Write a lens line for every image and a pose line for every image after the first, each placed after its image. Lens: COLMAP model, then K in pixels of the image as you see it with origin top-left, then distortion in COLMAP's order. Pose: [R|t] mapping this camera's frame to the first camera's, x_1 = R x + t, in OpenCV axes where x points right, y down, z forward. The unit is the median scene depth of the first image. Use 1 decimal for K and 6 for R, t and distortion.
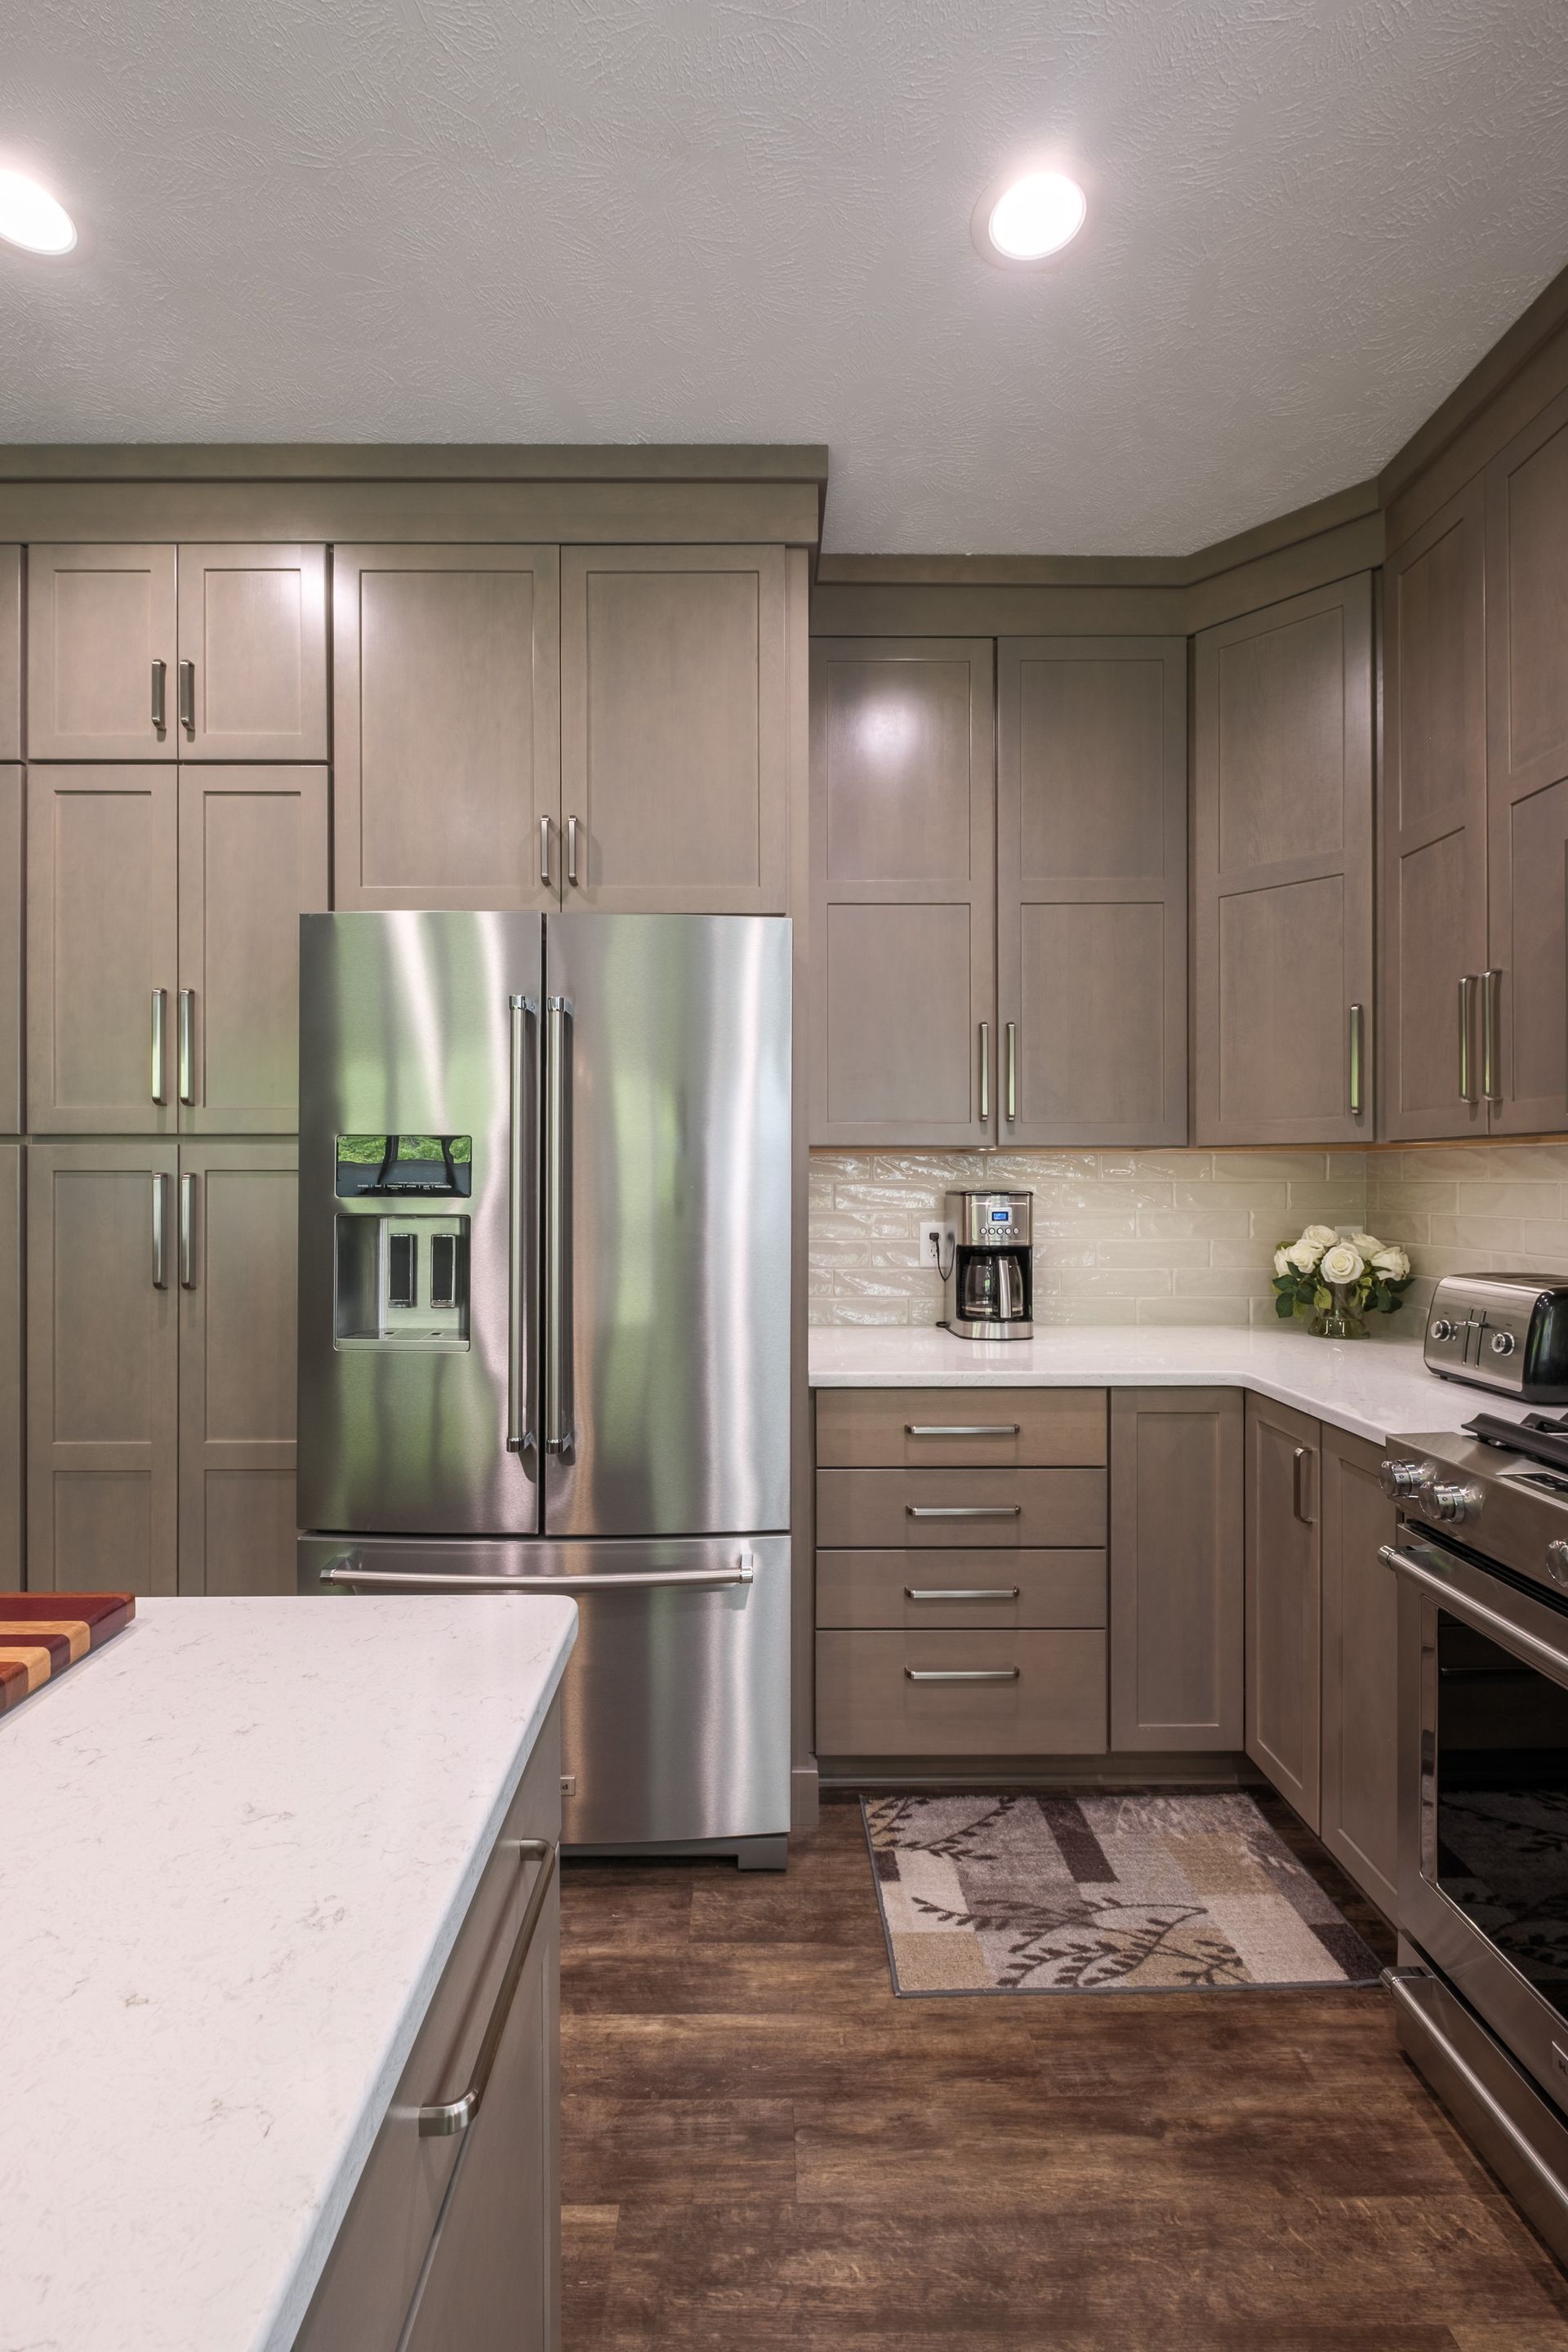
lens RADIAL K [[1046.1, 0, 775.5], [0, 1046.1, 1171.7], [0, 0, 1]] dist [-0.000186, -0.001074]
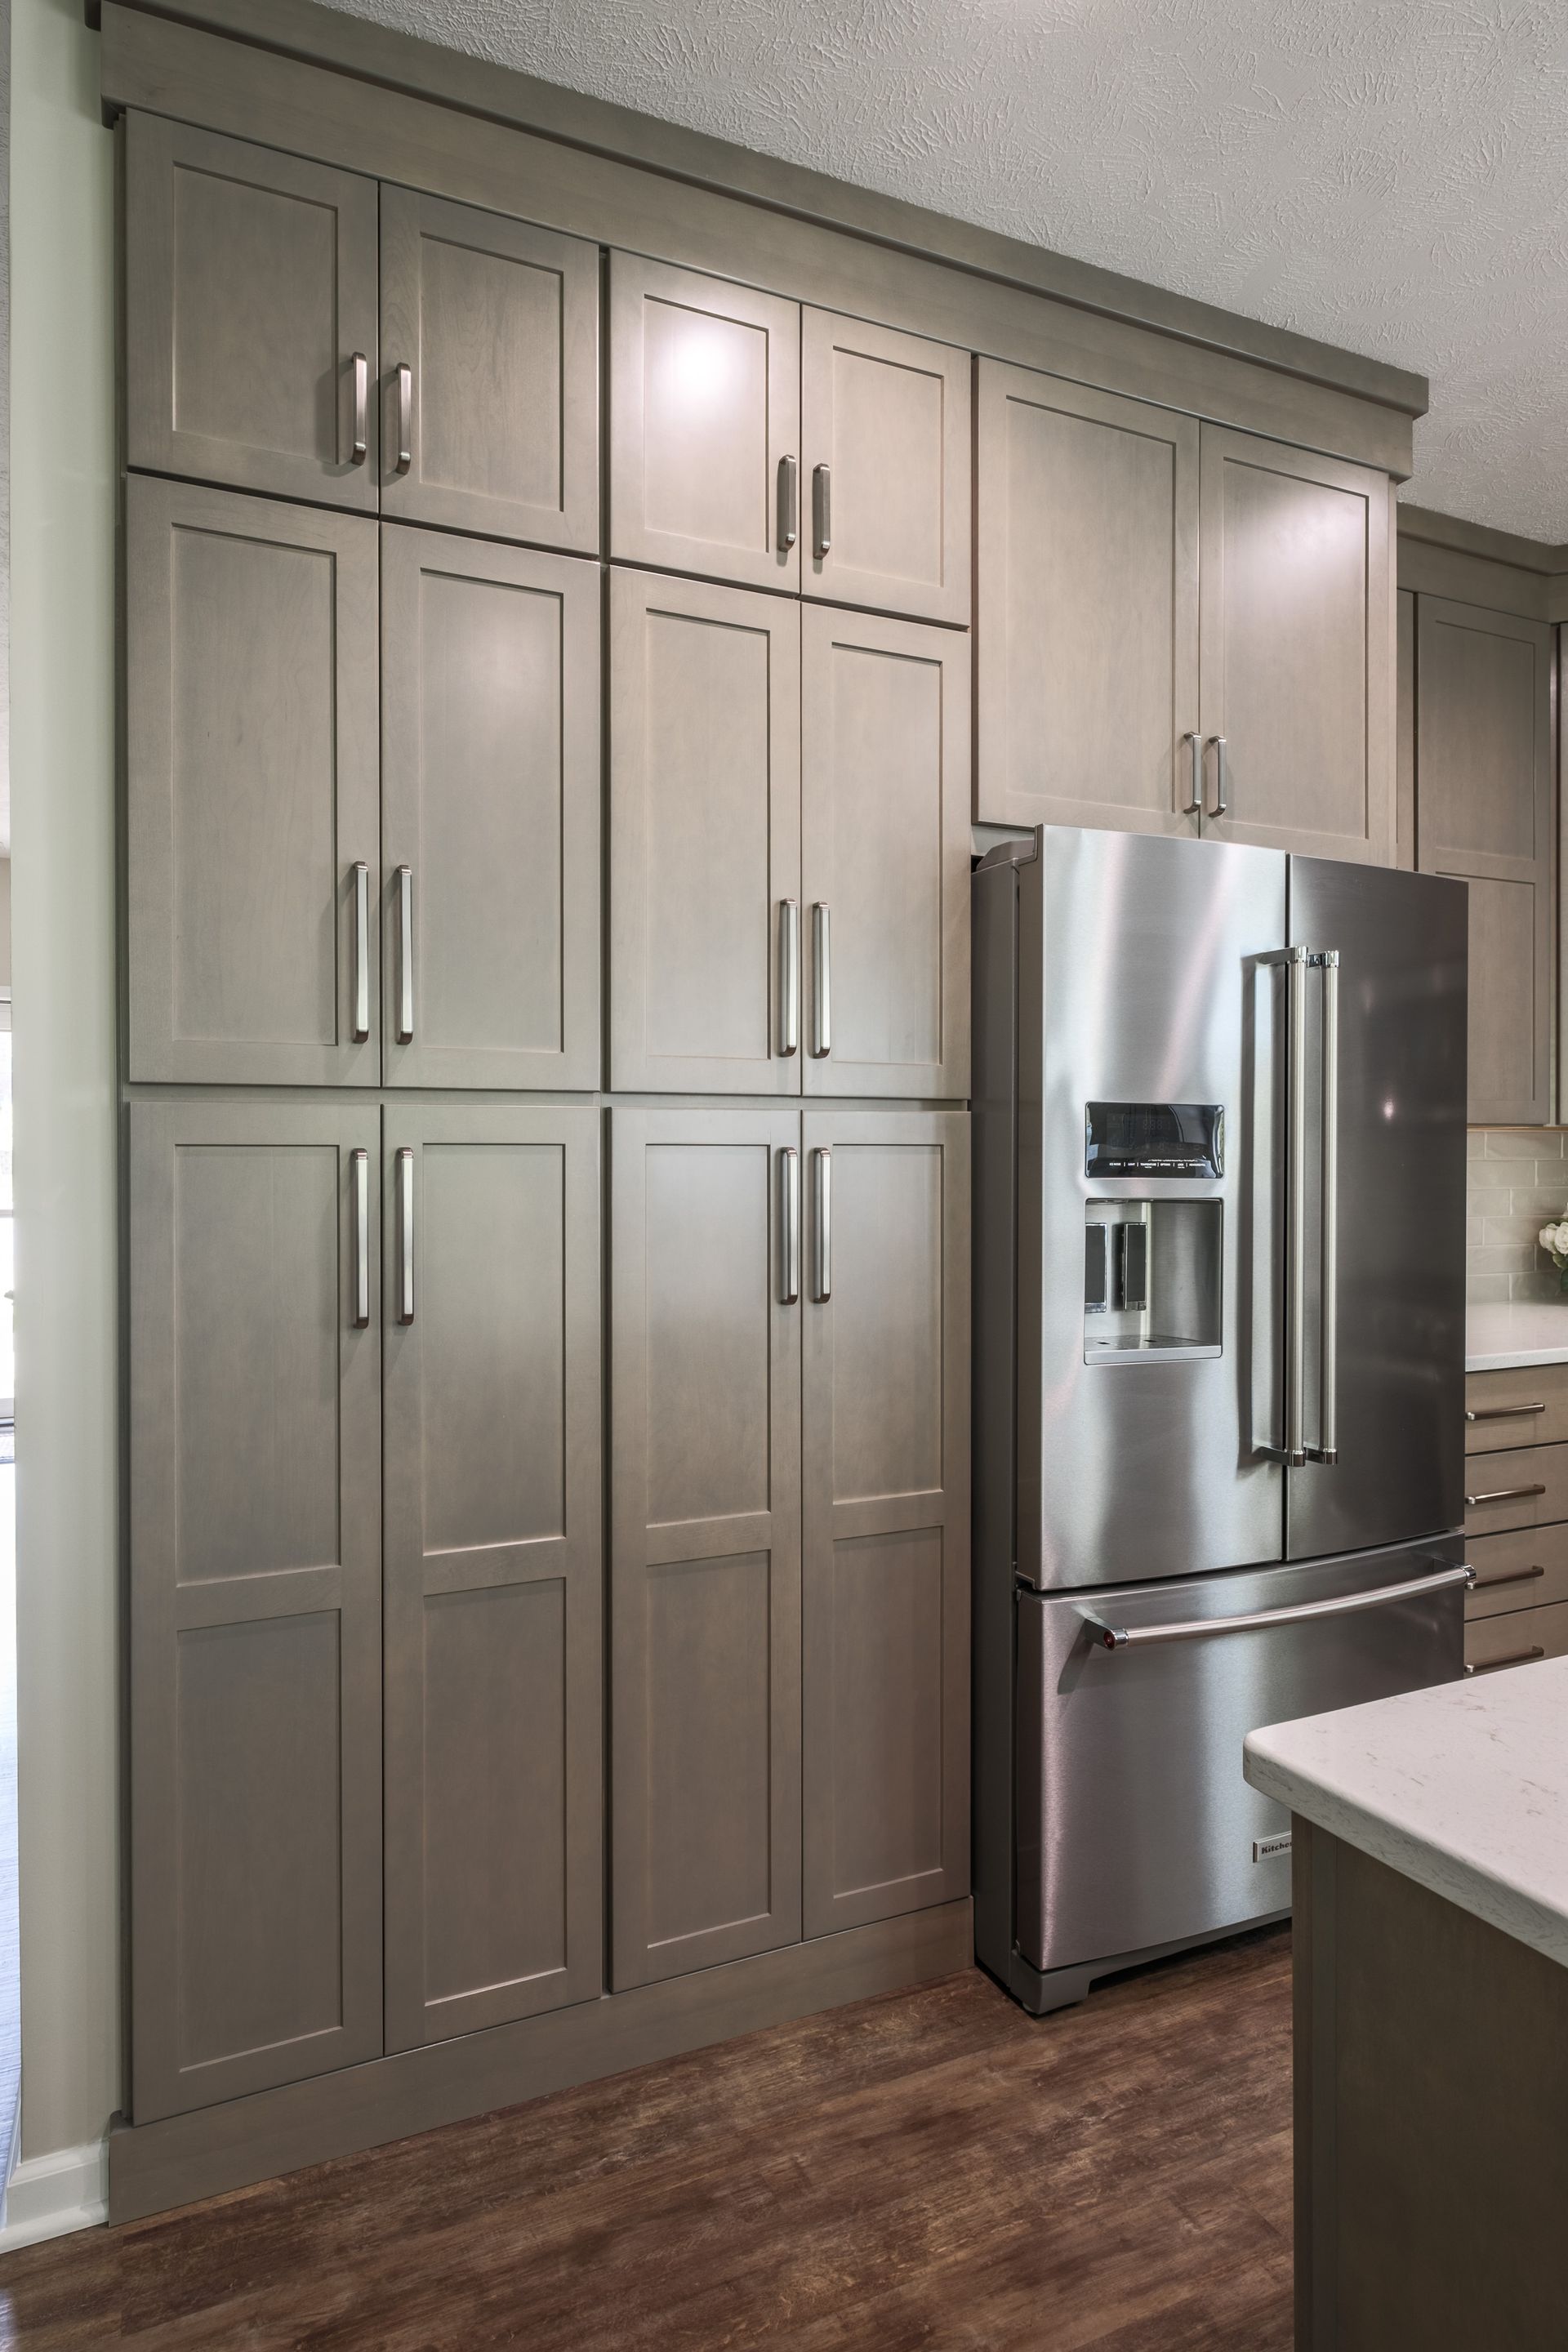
lens RADIAL K [[1365.7, 0, 780.4], [0, 1365.7, 1160.0], [0, 0, 1]] dist [-0.002381, -0.000935]
pose [[0.910301, -0.001219, 0.413945, -1.021546], [-0.001138, 0.999985, 0.005448, 0.004485], [-0.413946, -0.005430, 0.910285, 0.121789]]
